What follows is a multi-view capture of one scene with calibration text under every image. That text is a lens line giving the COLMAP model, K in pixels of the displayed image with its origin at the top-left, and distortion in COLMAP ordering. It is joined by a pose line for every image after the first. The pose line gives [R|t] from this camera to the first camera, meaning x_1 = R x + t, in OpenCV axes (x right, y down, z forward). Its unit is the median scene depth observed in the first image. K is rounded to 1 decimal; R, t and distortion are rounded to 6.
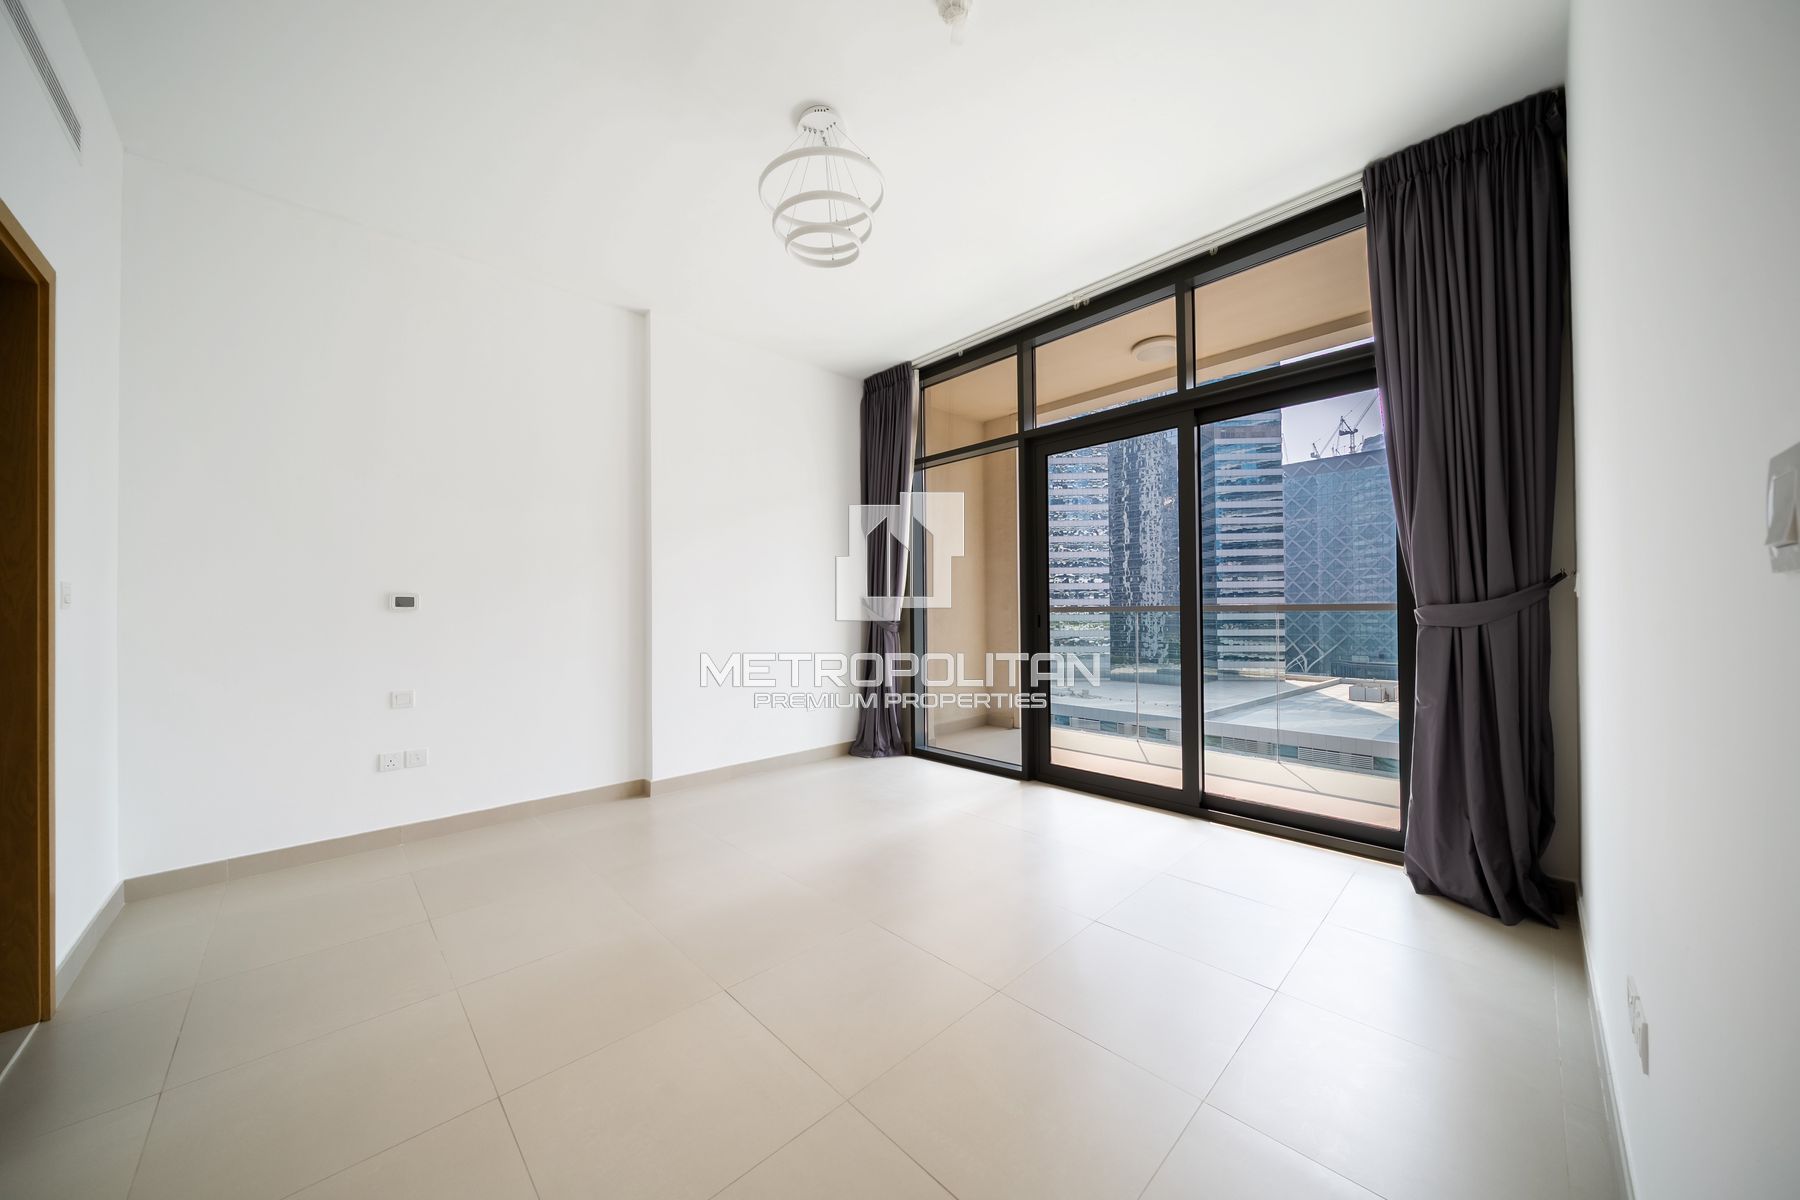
lens RADIAL K [[607.1, 0, 901.0], [0, 607.1, 606.6], [0, 0, 1]] dist [-0.000705, -0.000023]
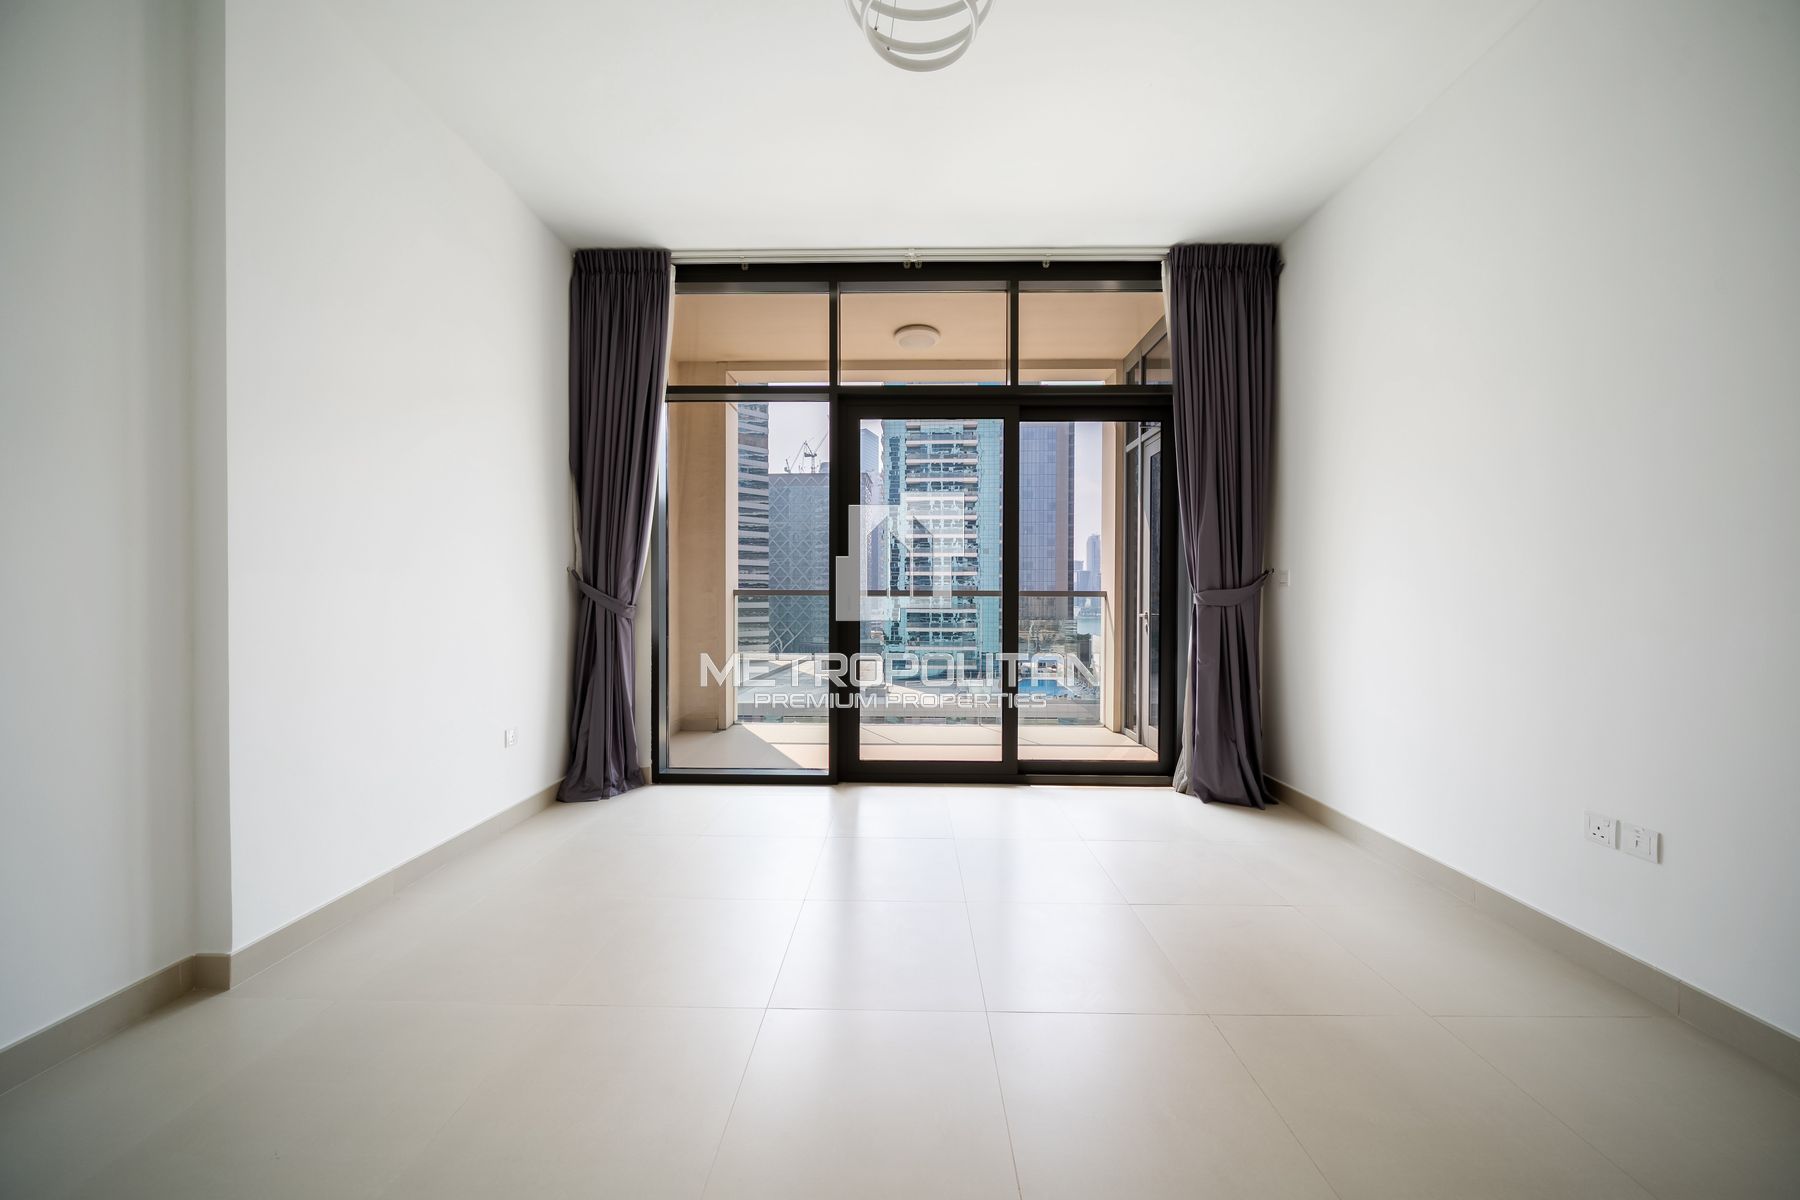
lens RADIAL K [[607.1, 0, 901.0], [0, 607.1, 606.6], [0, 0, 1]] dist [-0.000705, -0.000023]
pose [[0.712559, 0.001153, 0.701611, -0.408504], [-0.014583, 0.999807, 0.013168, 0.018370], [-0.701461, -0.019615, 0.712438, 0.369500]]
